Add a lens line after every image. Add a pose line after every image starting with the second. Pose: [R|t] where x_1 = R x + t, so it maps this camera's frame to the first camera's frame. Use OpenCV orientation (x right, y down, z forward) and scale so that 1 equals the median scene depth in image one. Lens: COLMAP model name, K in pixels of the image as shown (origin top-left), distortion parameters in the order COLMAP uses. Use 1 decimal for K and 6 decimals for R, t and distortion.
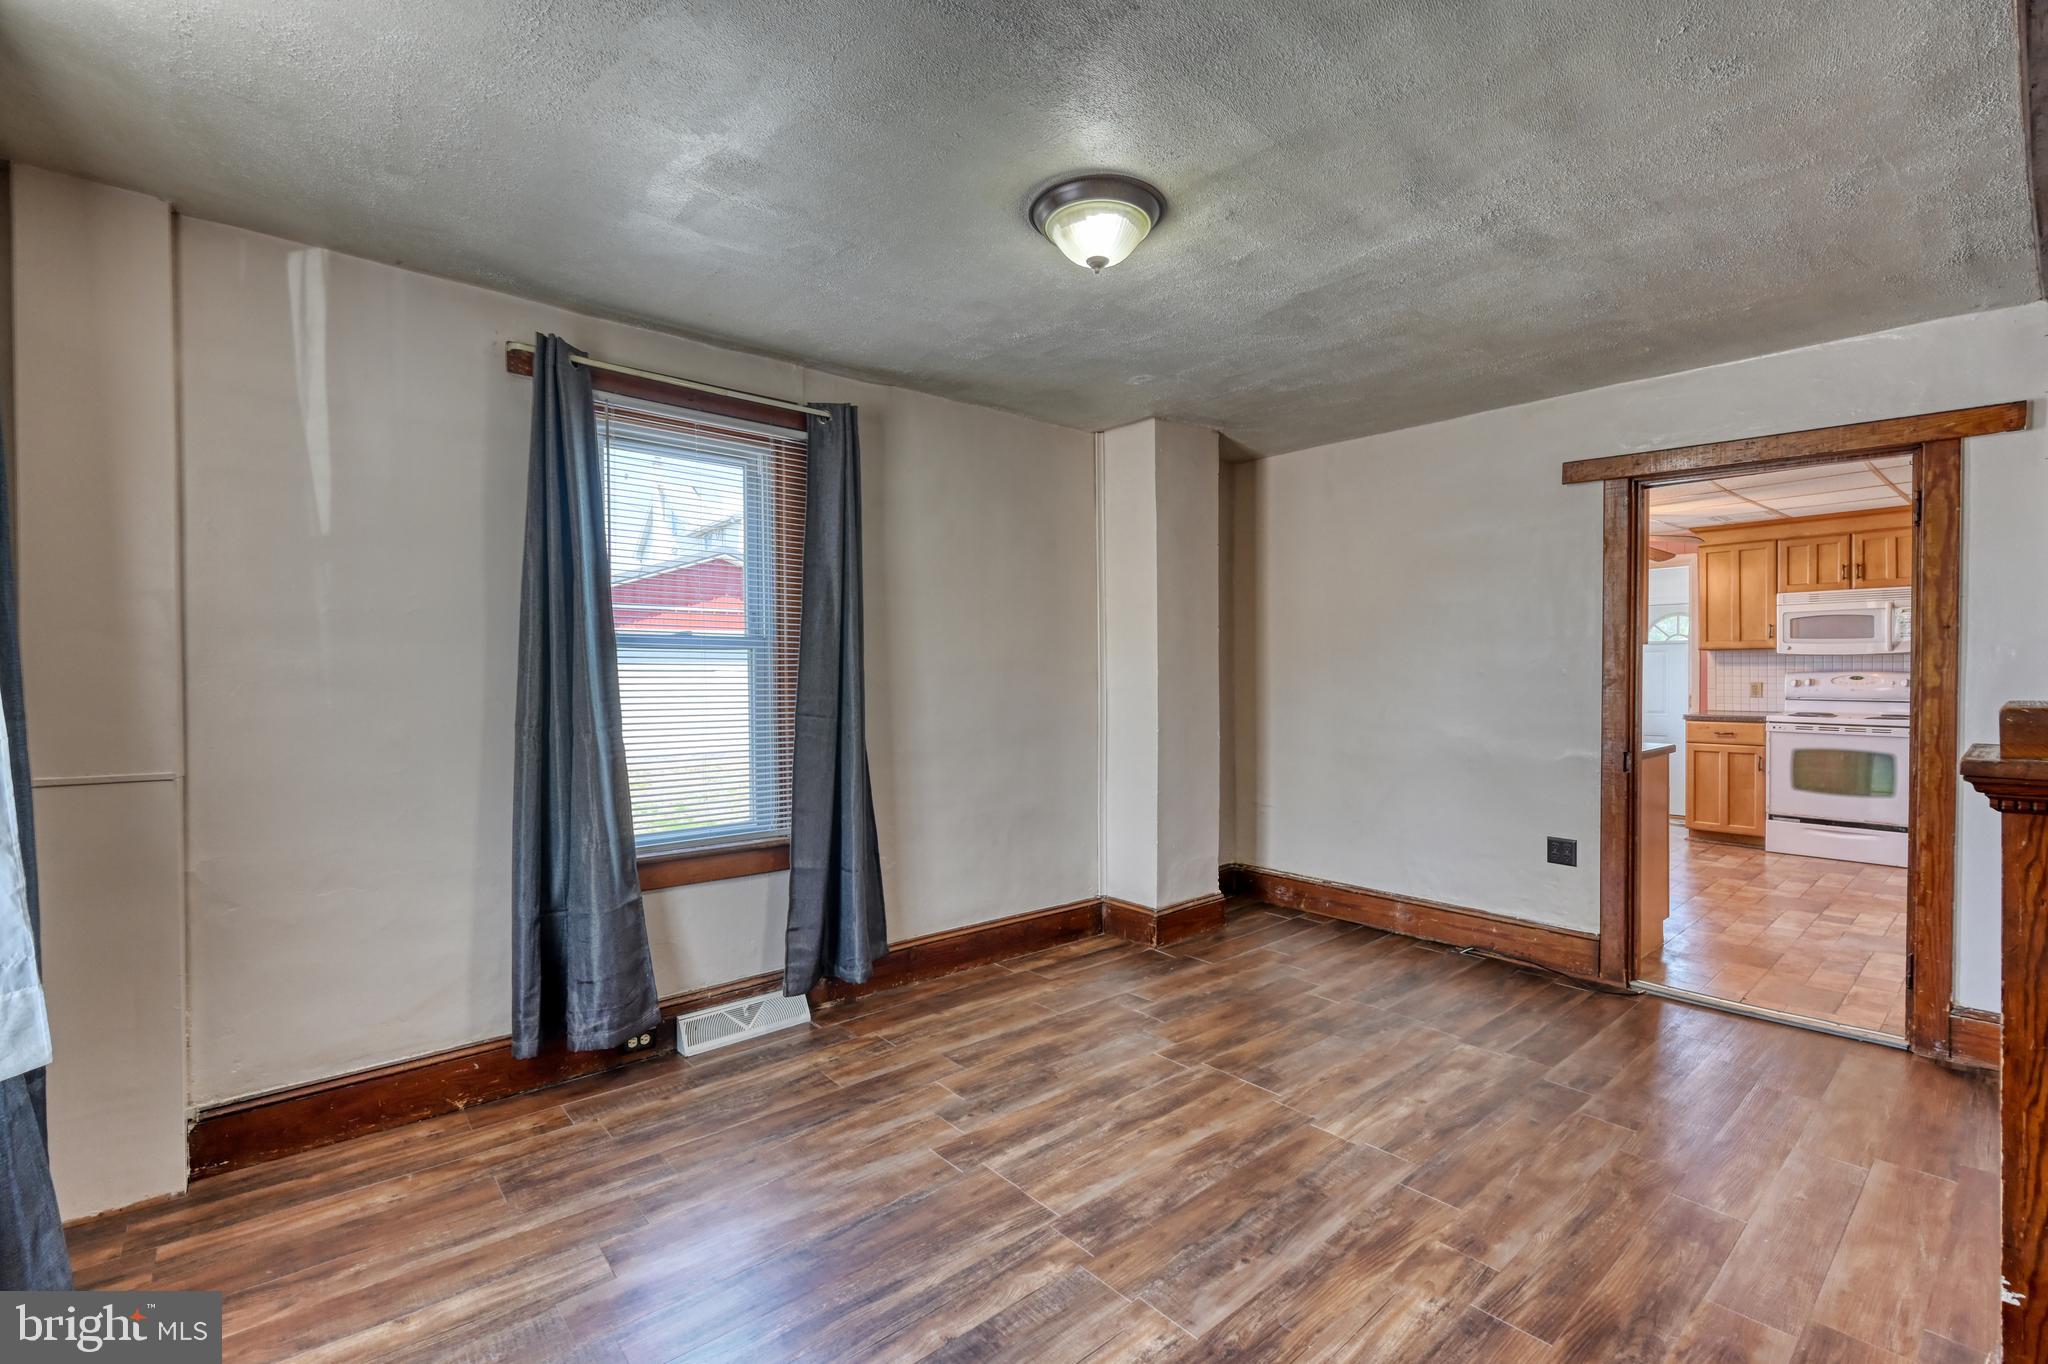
lens RADIAL K [[900.5, 0, 1030.8], [0, 900.5, 679.6], [0, 0, 1]] dist [-0.001809, 0.000121]
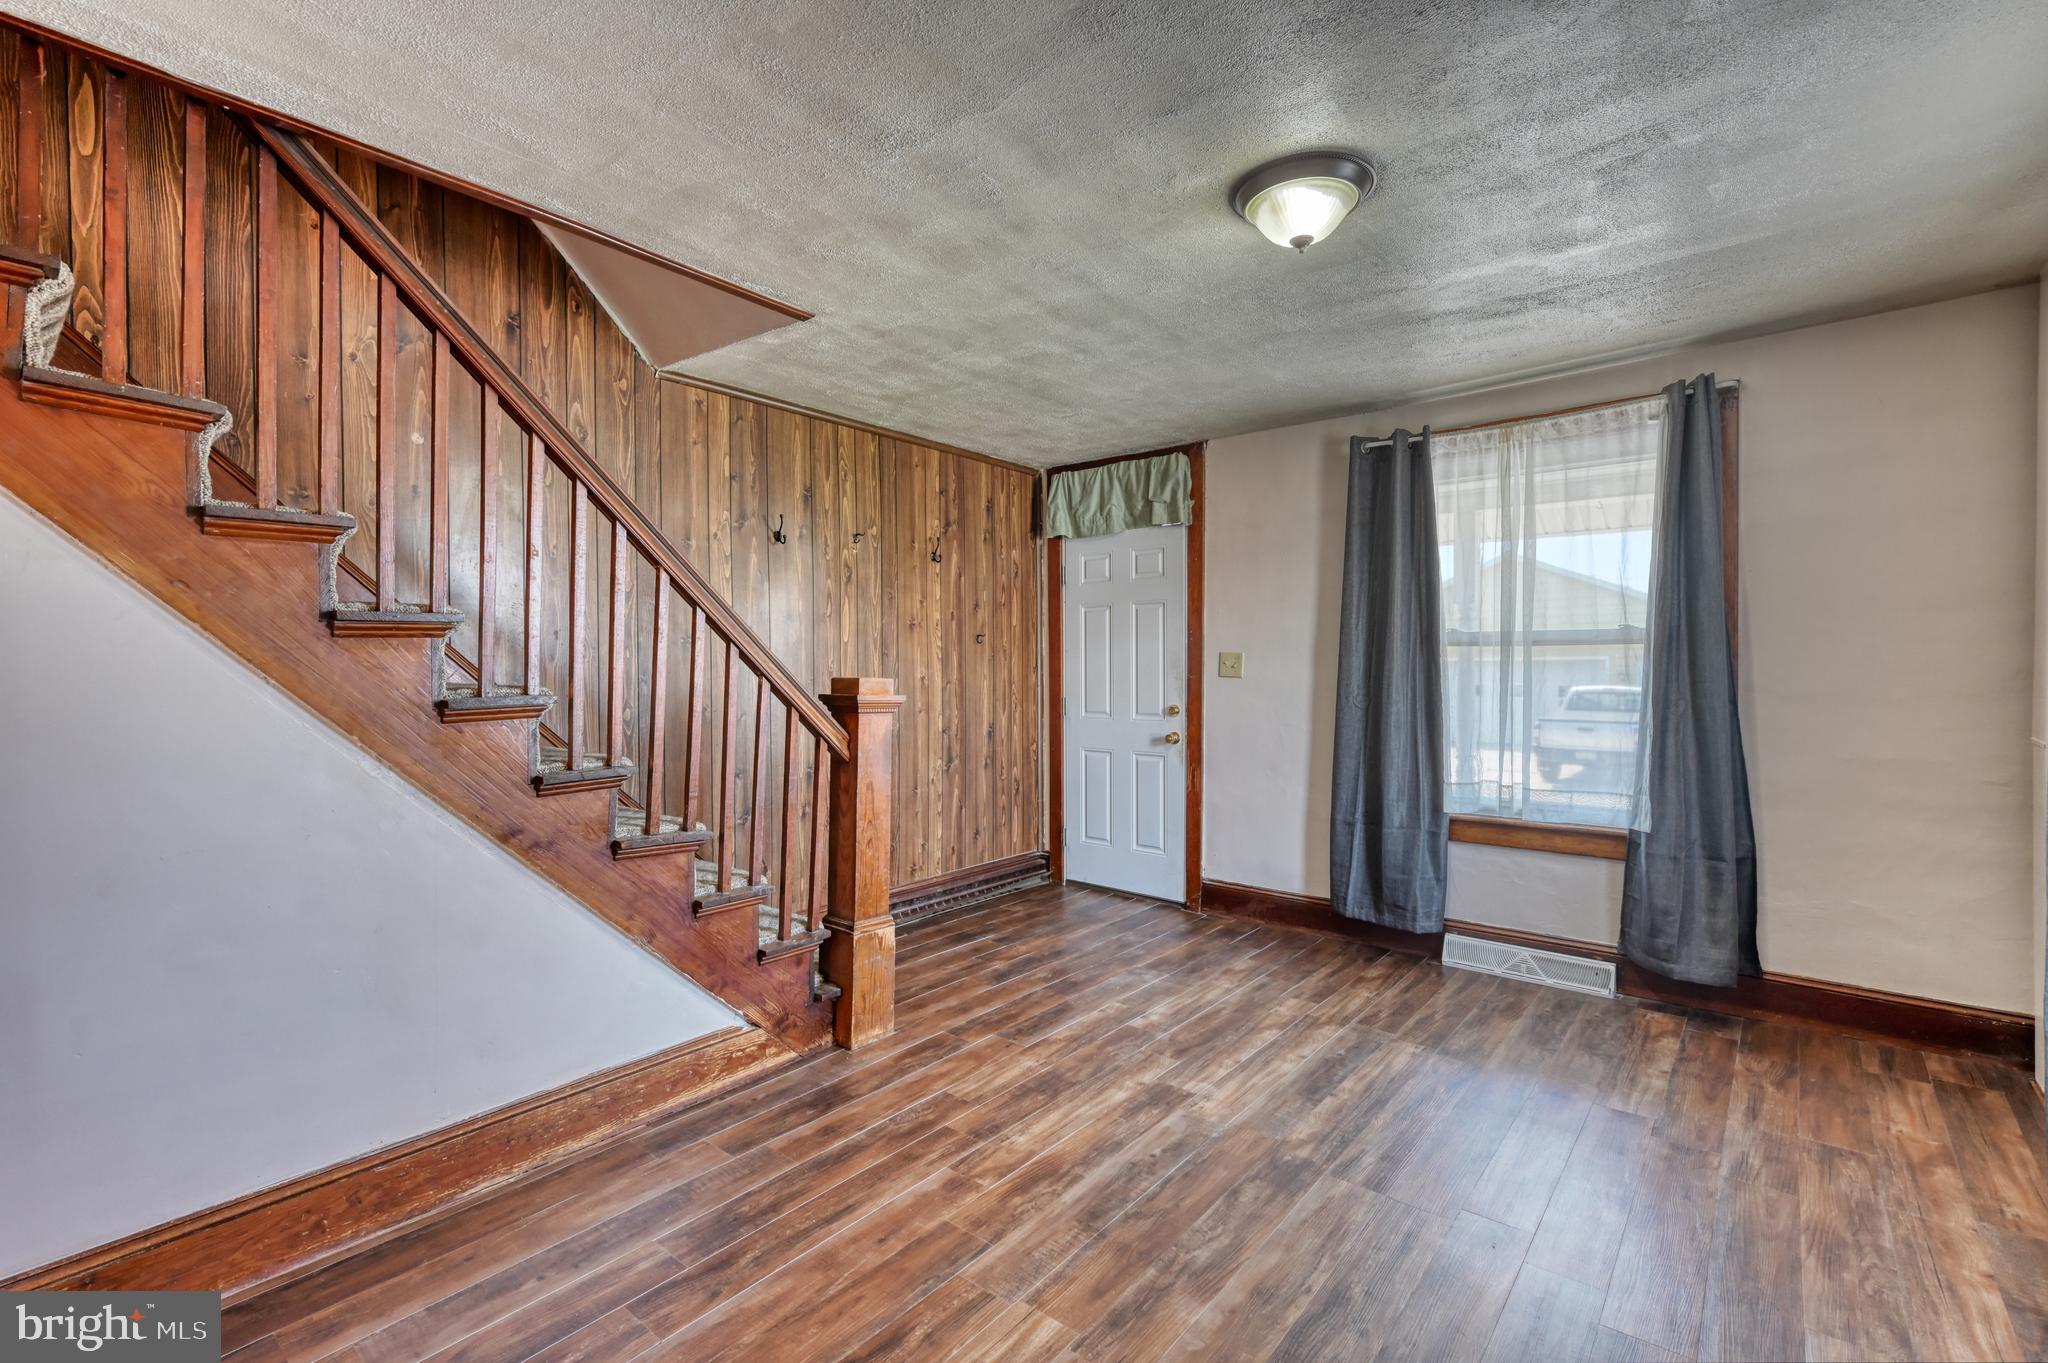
lens RADIAL K [[900.5, 0, 1028.6], [0, 900.5, 677.9], [0, 0, 1]] dist [-0.001809, 0.000121]
pose [[-0.986793, 0.010514, -0.161642, 0.547175], [0.007241, 0.999757, 0.020826, -0.015439], [0.161822, 0.019380, -0.986630, 1.993777]]
